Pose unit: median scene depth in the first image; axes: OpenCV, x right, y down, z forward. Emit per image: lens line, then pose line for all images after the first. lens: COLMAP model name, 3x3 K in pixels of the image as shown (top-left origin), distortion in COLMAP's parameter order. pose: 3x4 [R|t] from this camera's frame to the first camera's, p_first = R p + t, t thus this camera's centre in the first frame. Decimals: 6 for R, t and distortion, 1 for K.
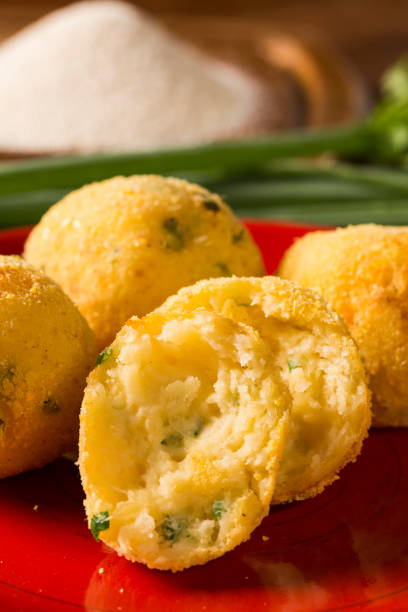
lens RADIAL K [[2694.8, 0, 204.0], [0, 2694.8, 306.0], [0, 0, 1]] dist [-0.137532, 1.951299]
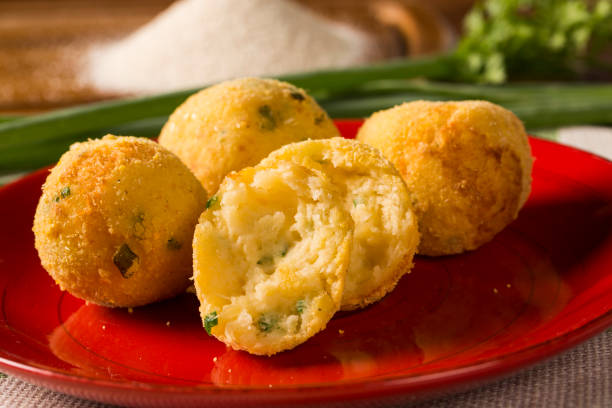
lens RADIAL K [[2592.8, 0, 306.0], [0, 2592.8, 204.0], [0, 0, 1]] dist [-0.277759, 8.681301]
pose [[0.996089, -0.065307, -0.059510, 0.083662], [0.060430, 0.994931, -0.080374, 0.123305], [0.064457, 0.076463, 0.994987, -0.252777]]
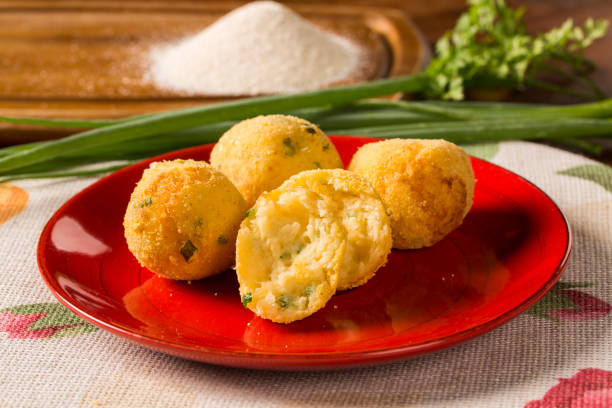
lens RADIAL K [[2694.8, 0, 306.0], [0, 2694.8, 204.0], [0, 0, 1]] dist [-0.137532, 1.951299]
pose [[0.998160, -0.021293, -0.056782, 0.110176], [0.021537, 0.999761, 0.003686, 0.006158], [0.056690, -0.004902, 0.998380, -0.888233]]
